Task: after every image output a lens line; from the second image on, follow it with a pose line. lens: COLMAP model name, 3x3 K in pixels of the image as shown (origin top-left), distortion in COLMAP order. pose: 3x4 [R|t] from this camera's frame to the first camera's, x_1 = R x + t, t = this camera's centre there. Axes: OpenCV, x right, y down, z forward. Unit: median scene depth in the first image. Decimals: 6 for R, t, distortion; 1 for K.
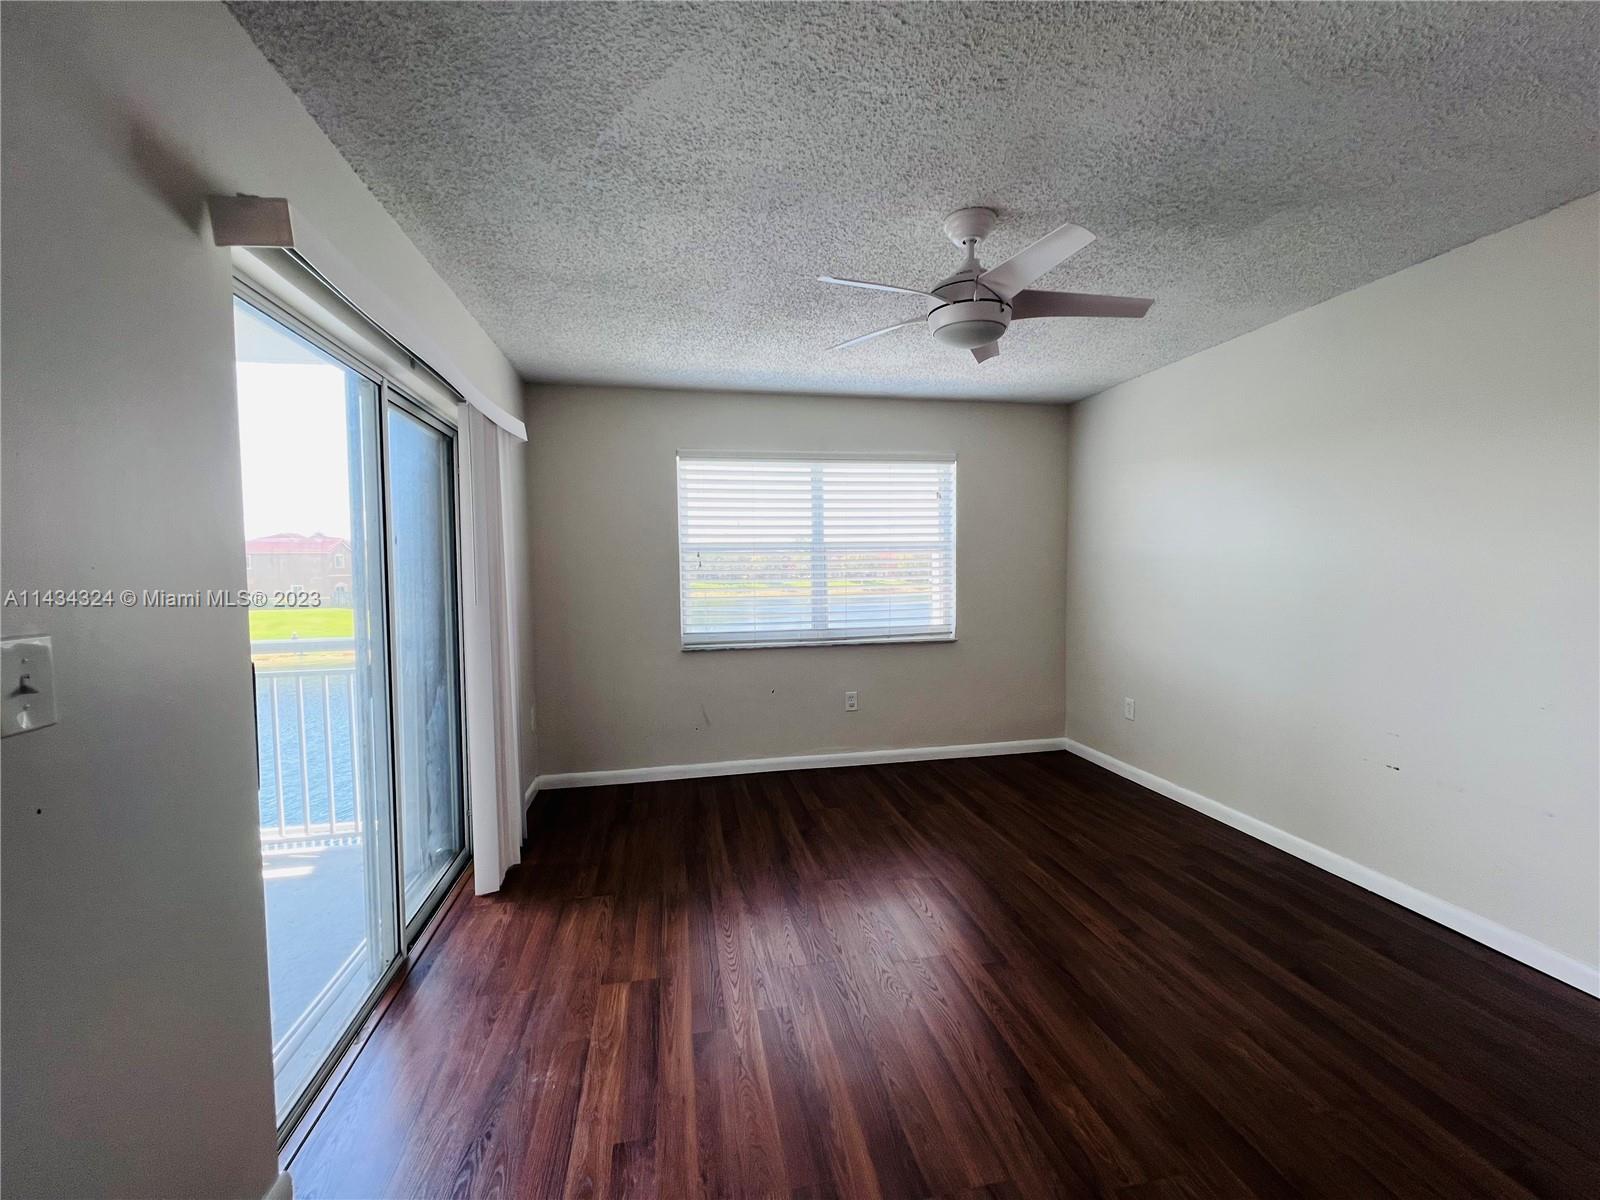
lens RADIAL K [[642.8, 0, 797.3], [0, 642.8, 598.2], [0, 0, 1]] dist [-0.002854, 0.000511]
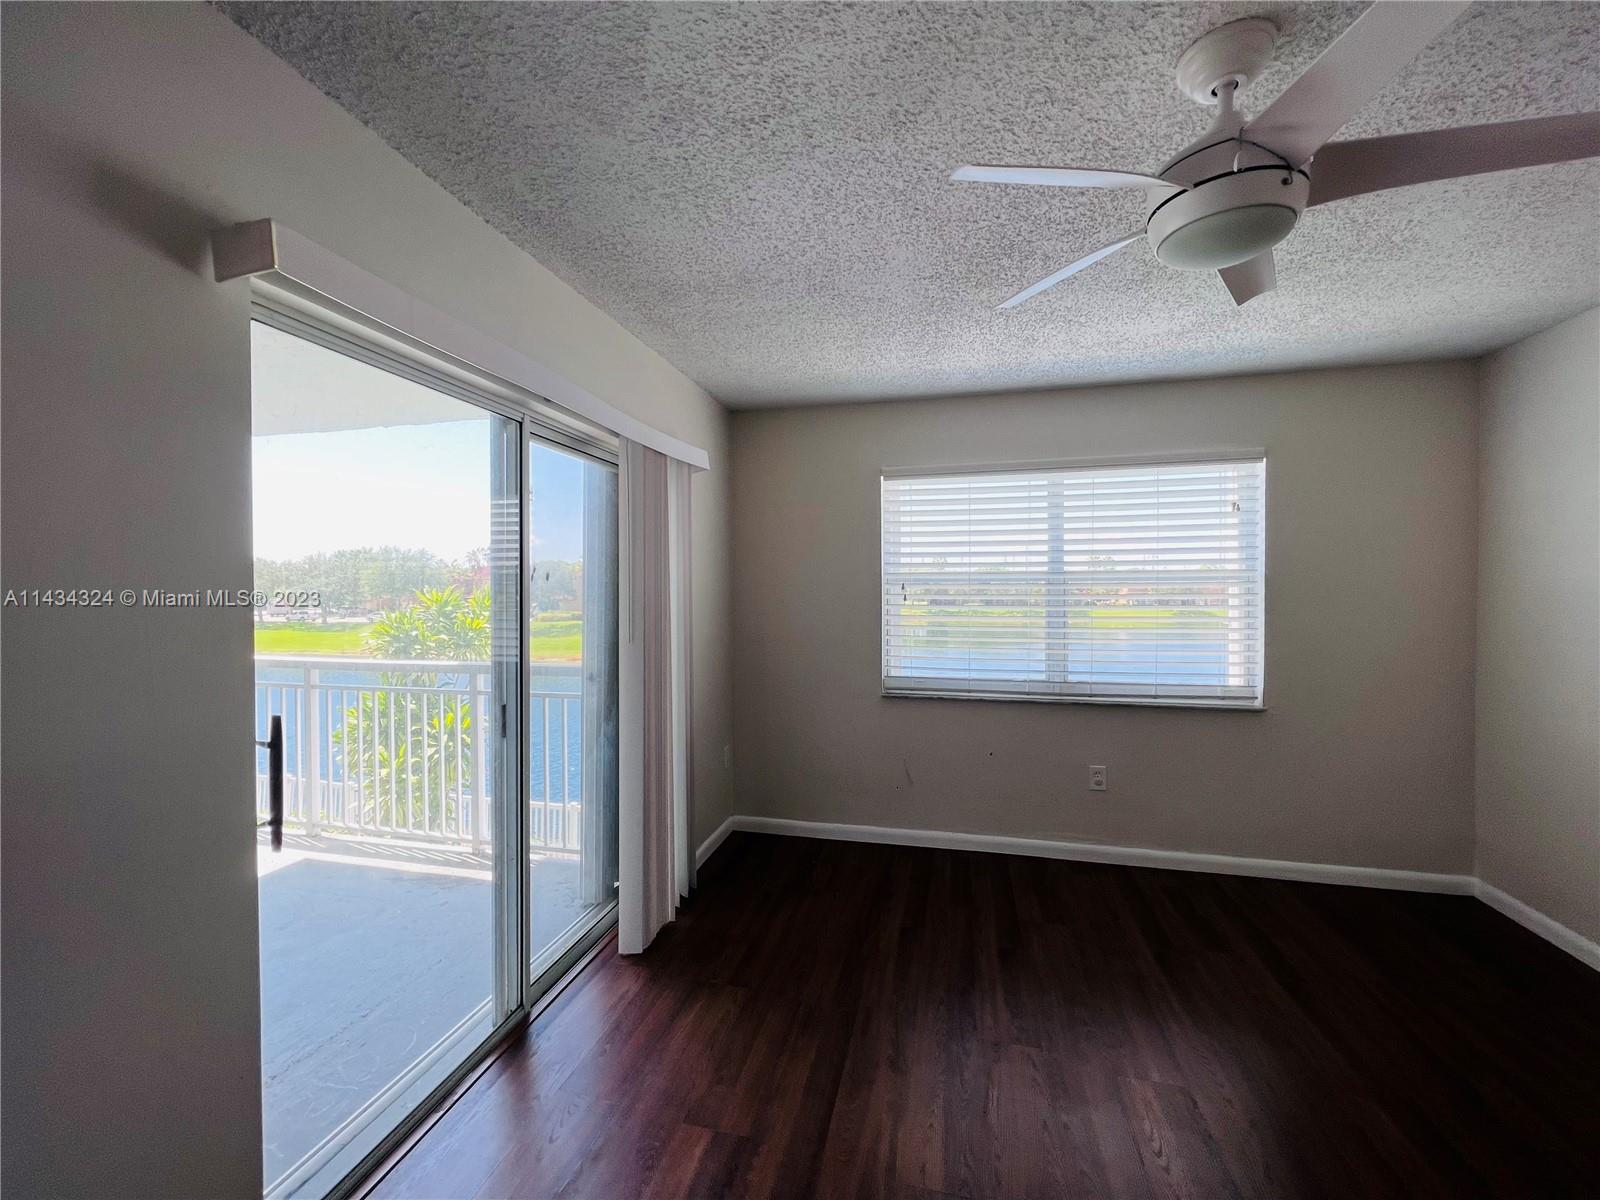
lens RADIAL K [[642.8, 0, 797.3], [0, 642.8, 598.2], [0, 0, 1]] dist [-0.002854, 0.000511]
pose [[0.907176, 0.015623, -0.420461, 0.090603], [-0.030416, 0.999131, -0.028501, -0.025619], [0.419650, 0.038644, 0.906863, 0.166117]]
